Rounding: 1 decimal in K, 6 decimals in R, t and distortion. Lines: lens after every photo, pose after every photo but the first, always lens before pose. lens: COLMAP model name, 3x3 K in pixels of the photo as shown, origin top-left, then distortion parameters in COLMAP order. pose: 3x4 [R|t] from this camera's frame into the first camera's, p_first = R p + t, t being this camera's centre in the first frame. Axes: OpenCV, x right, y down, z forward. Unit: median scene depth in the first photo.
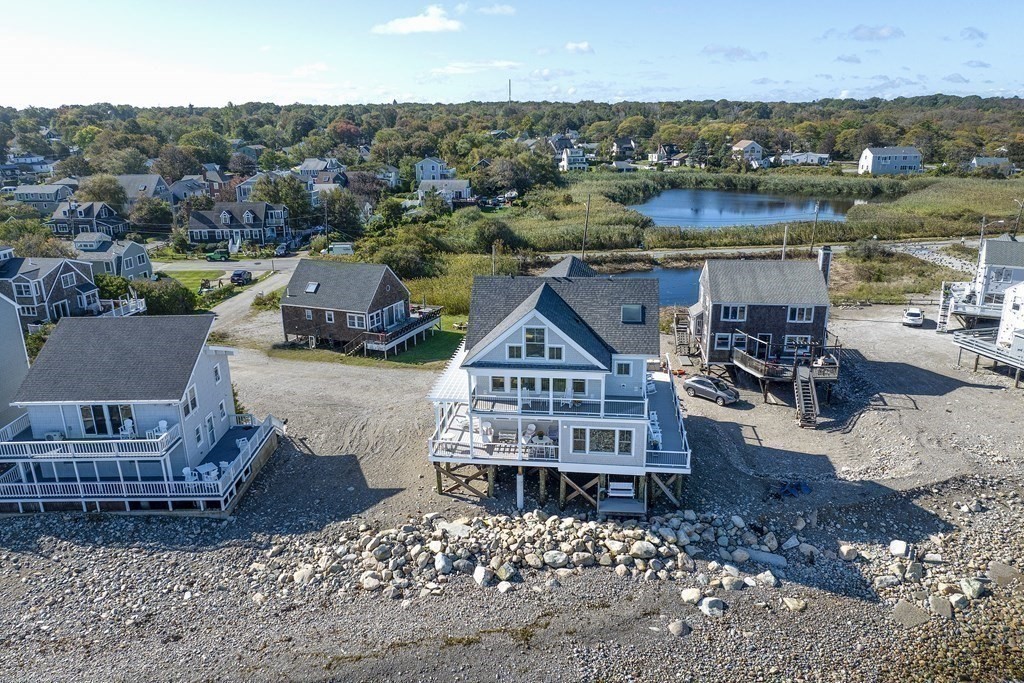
lens RADIAL K [[717.4, 0, 512.0], [0, 717.4, 341.5], [0, 0, 1]] dist [-0.039883, 0.001540]
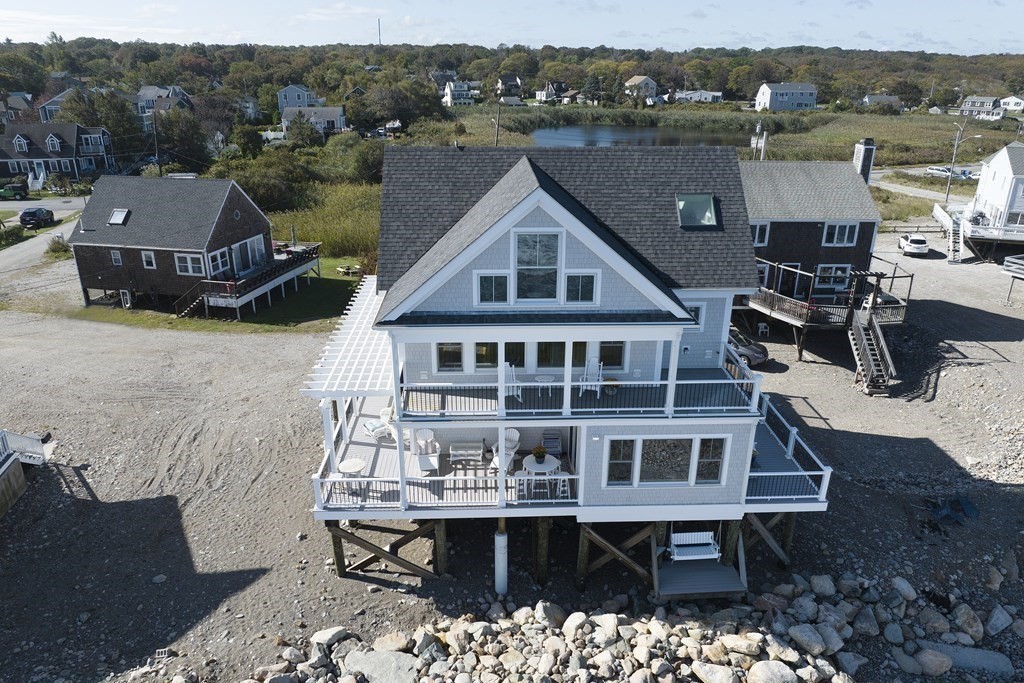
lens RADIAL K [[719.3, 0, 510.7], [0, 719.3, 363.1], [0, 0, 1]] dist [-0.041884, 0.005697]
pose [[0.986204, -0.047342, 0.158620, -0.036453], [0.032771, 0.995103, 0.093251, 0.011821], [-0.162258, -0.086767, 0.982926, 0.323997]]
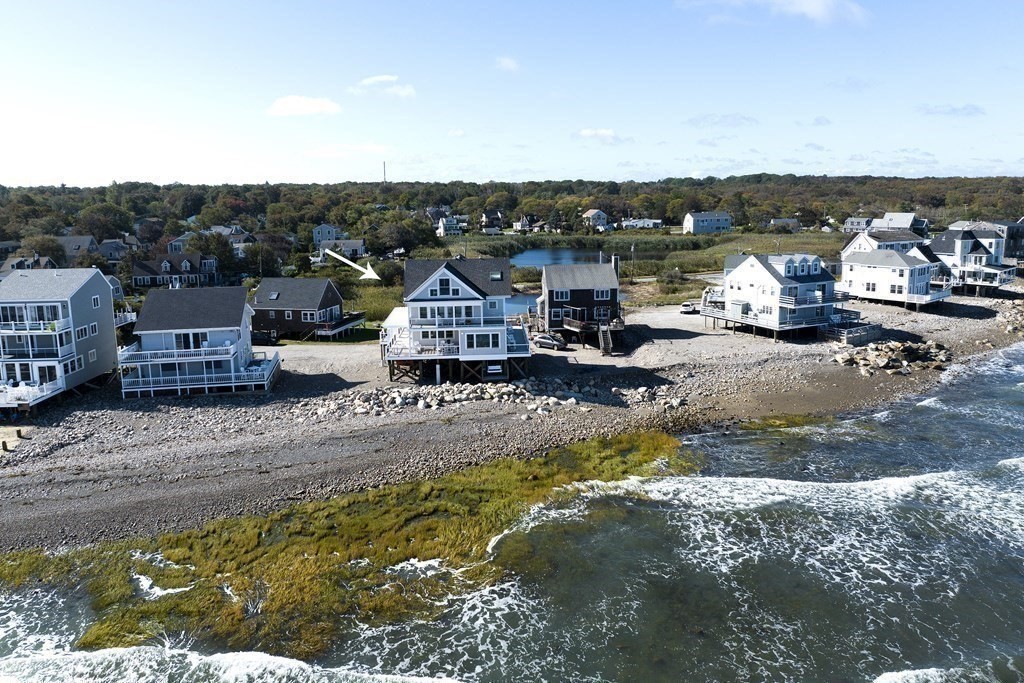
lens RADIAL K [[703.8, 0, 506.6], [0, 703.8, 302.5], [0, 0, 1]] dist [-0.029559, -0.002247]
pose [[0.985630, -0.028296, 0.166534, -0.068077], [0.053685, 0.987229, -0.149991, 0.194312], [-0.160163, 0.156775, 0.974561, -0.478890]]
